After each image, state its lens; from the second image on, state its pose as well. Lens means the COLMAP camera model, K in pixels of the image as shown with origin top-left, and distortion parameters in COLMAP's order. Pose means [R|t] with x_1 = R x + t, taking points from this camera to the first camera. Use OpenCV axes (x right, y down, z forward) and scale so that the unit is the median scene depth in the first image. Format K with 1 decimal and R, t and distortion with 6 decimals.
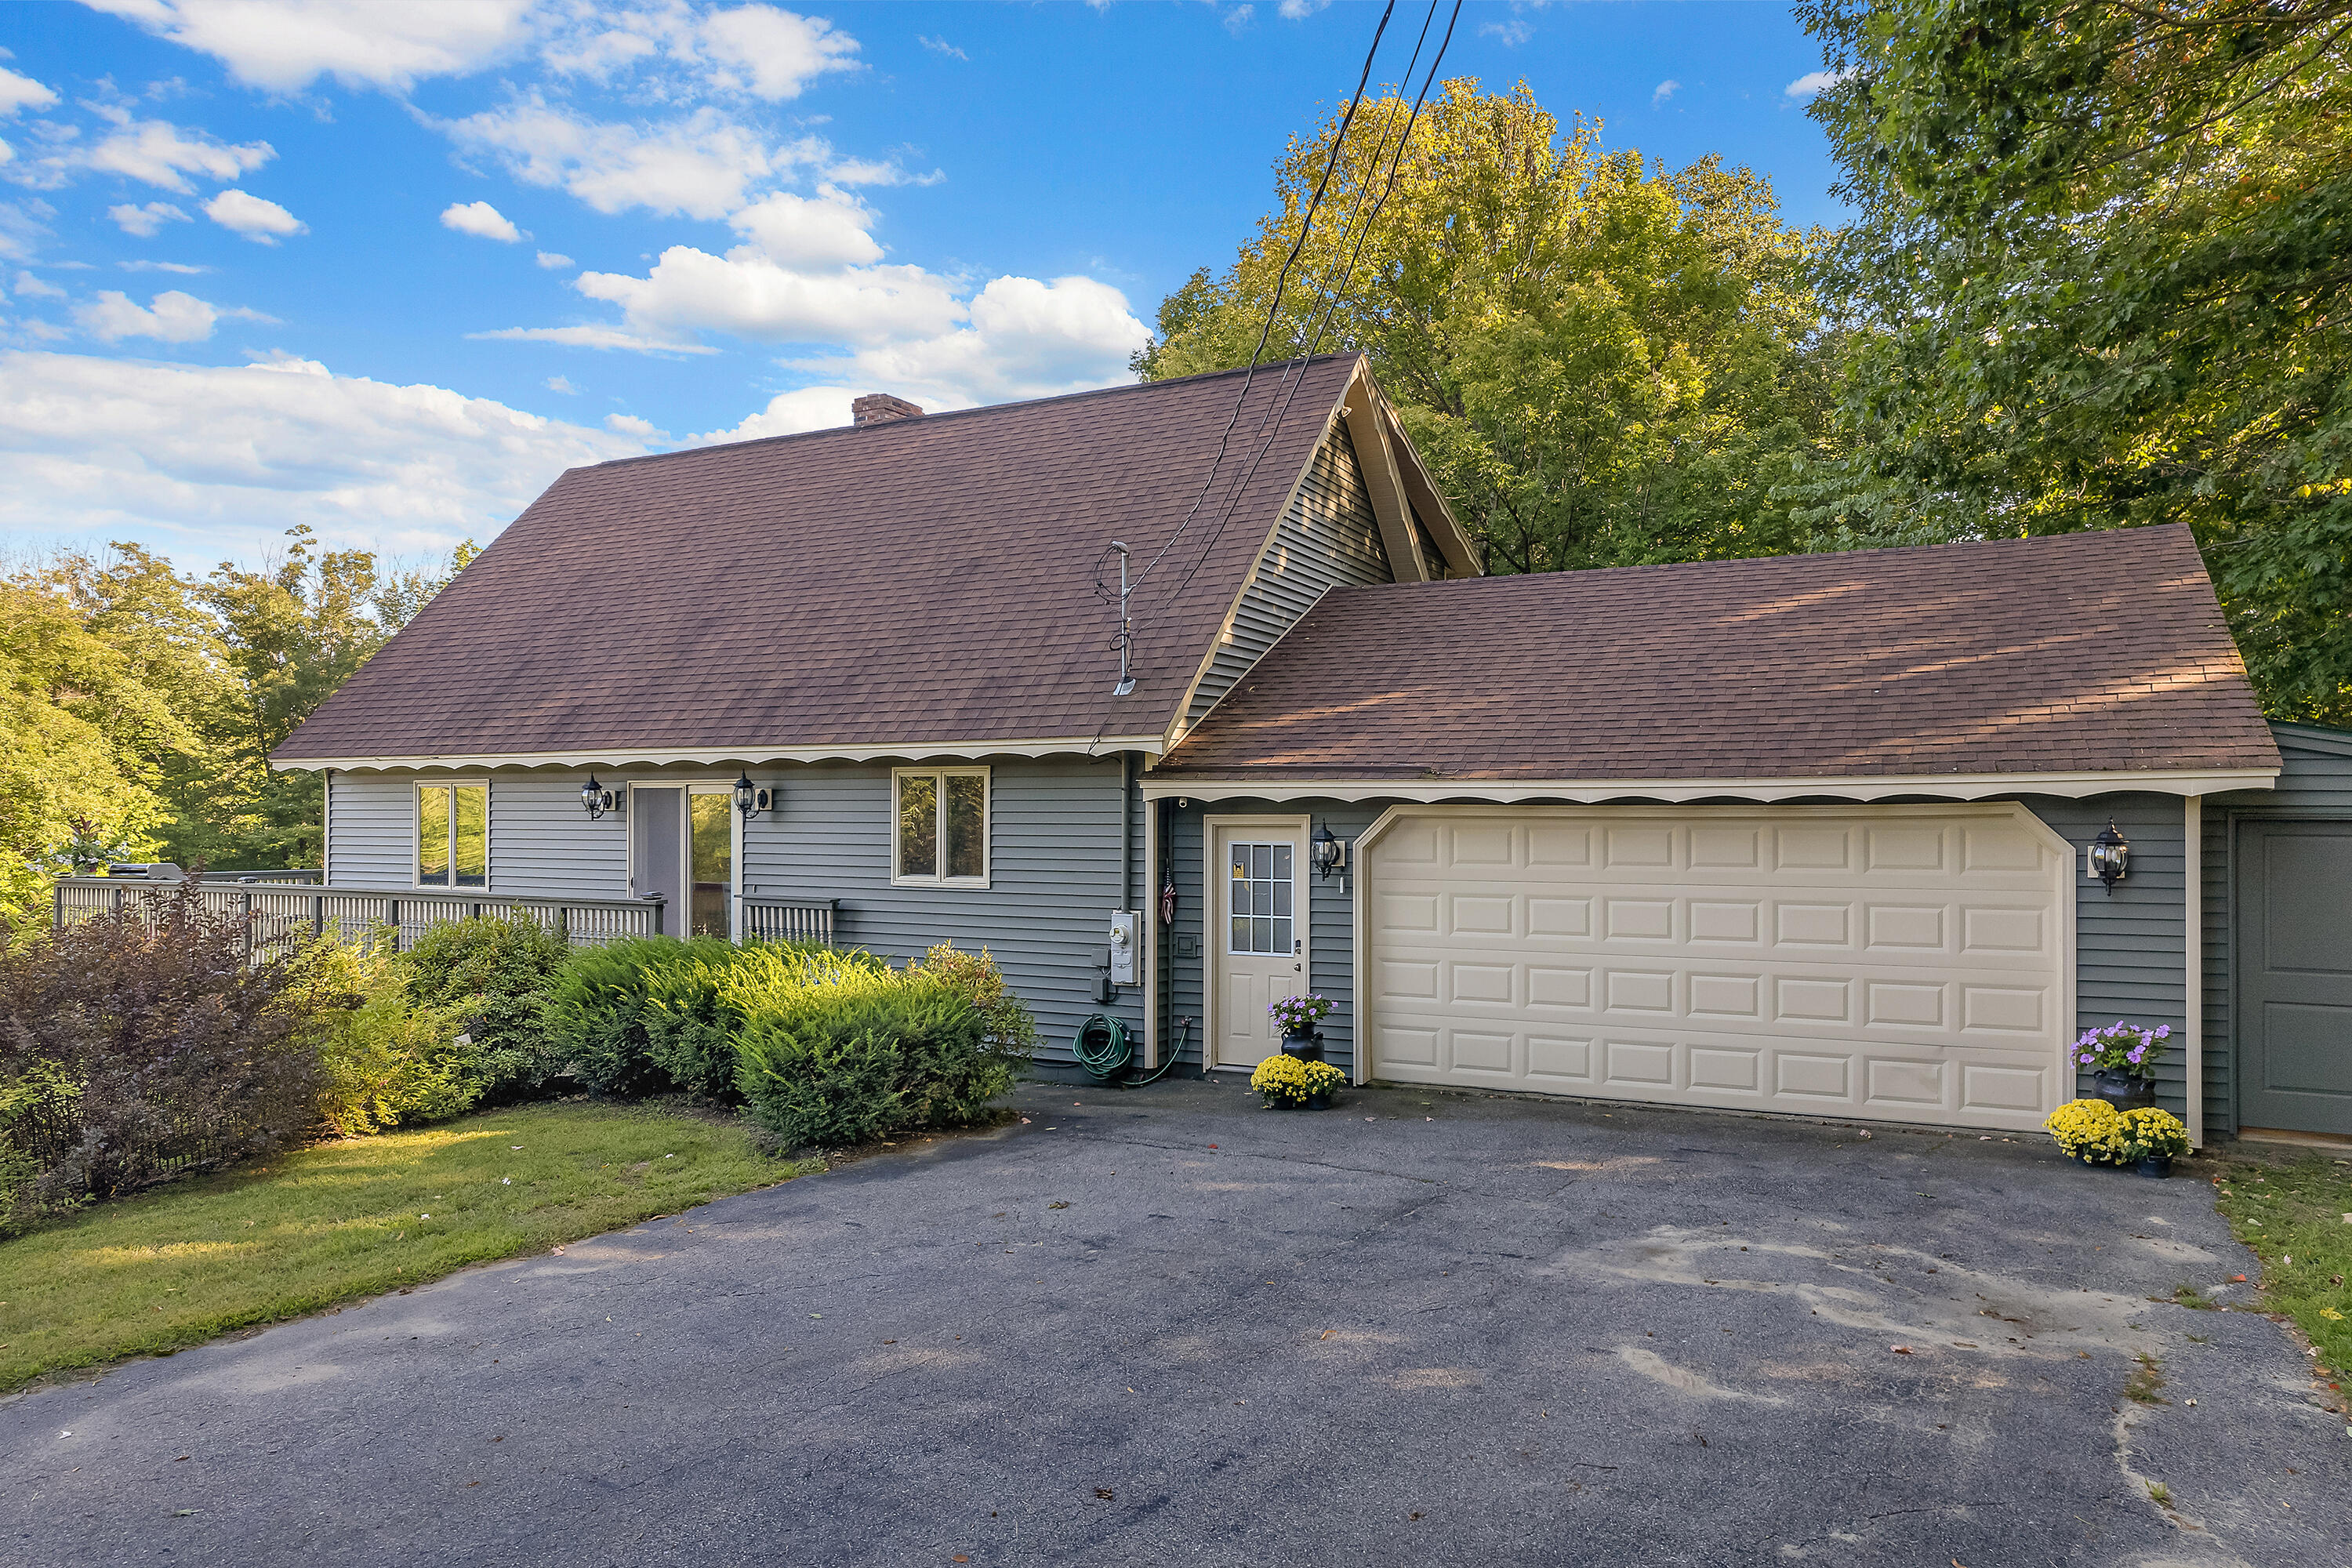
lens RADIAL K [[1509.2, 0, 1185.9], [0, 1509.2, 799.2], [0, 0, 1]] dist [-0.019650, 0.037621]
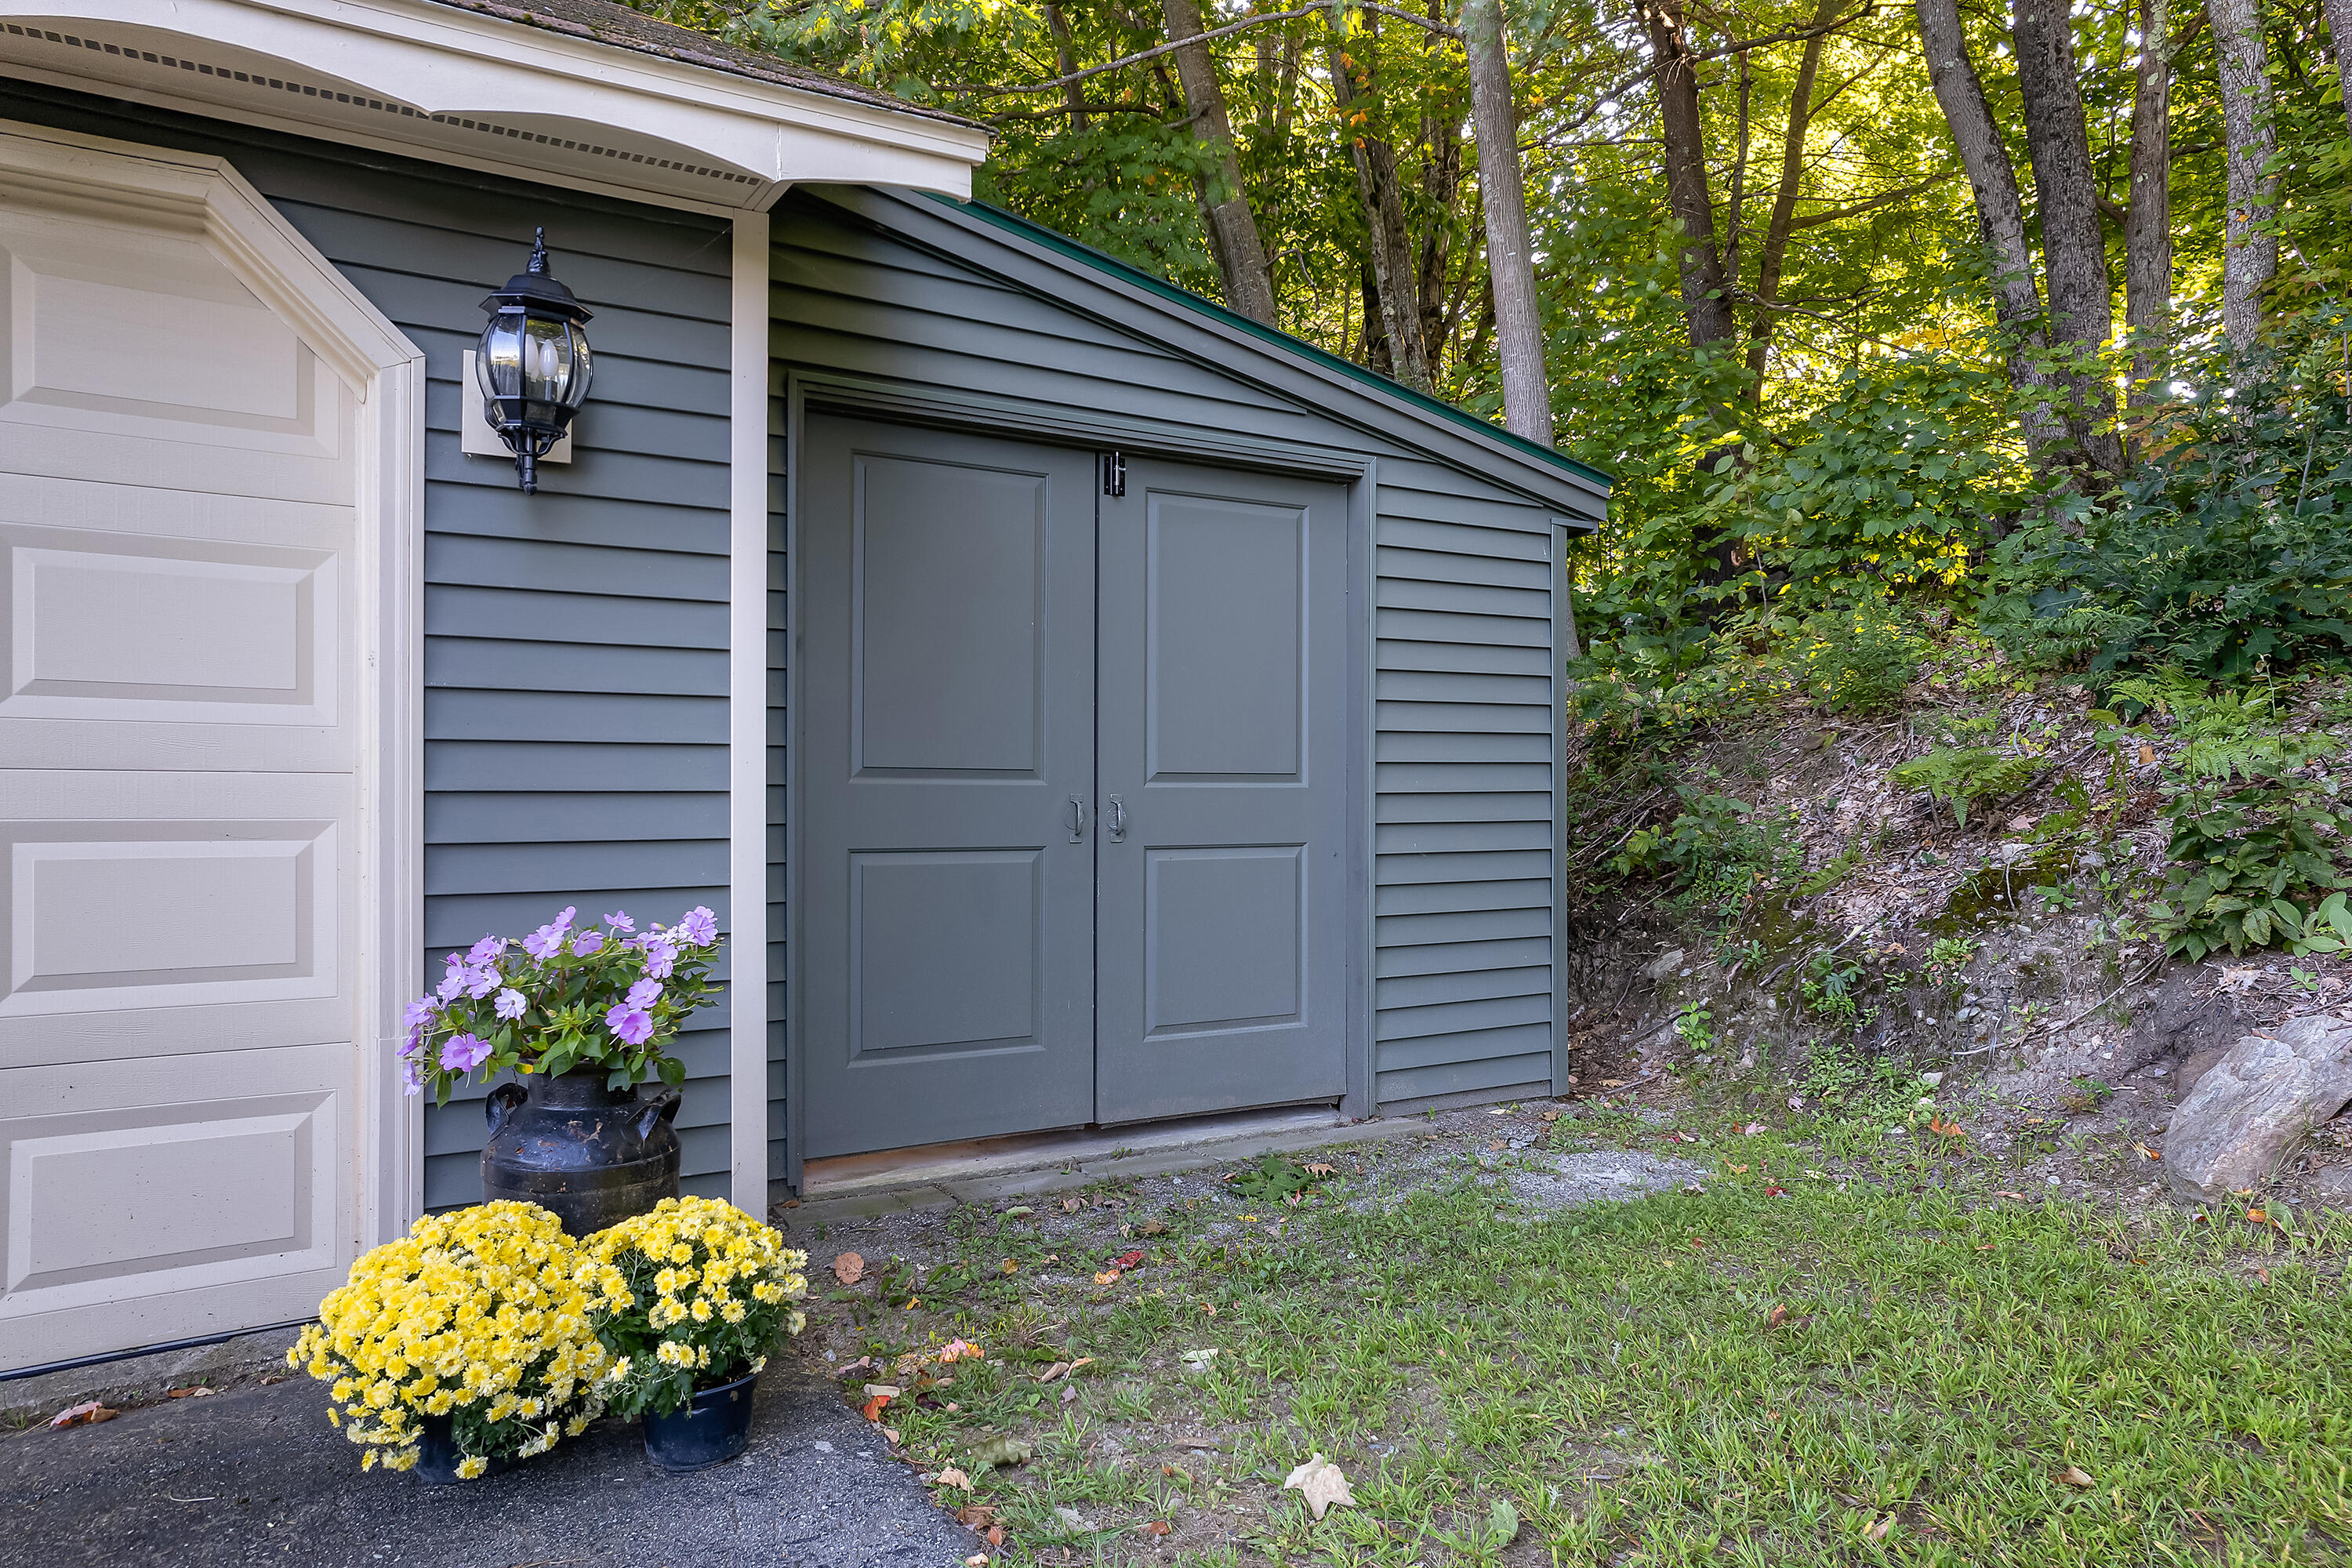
lens RADIAL K [[1509.2, 0, 1175.9], [0, 1509.2, 796.1], [0, 0, 1]] dist [-0.019650, 0.037621]
pose [[0.535939, 0.000435, 0.844257, 0.337648], [-0.005615, 0.999980, 0.003049, 0.096078], [-0.844238, -0.006374, 0.535930, 0.575385]]
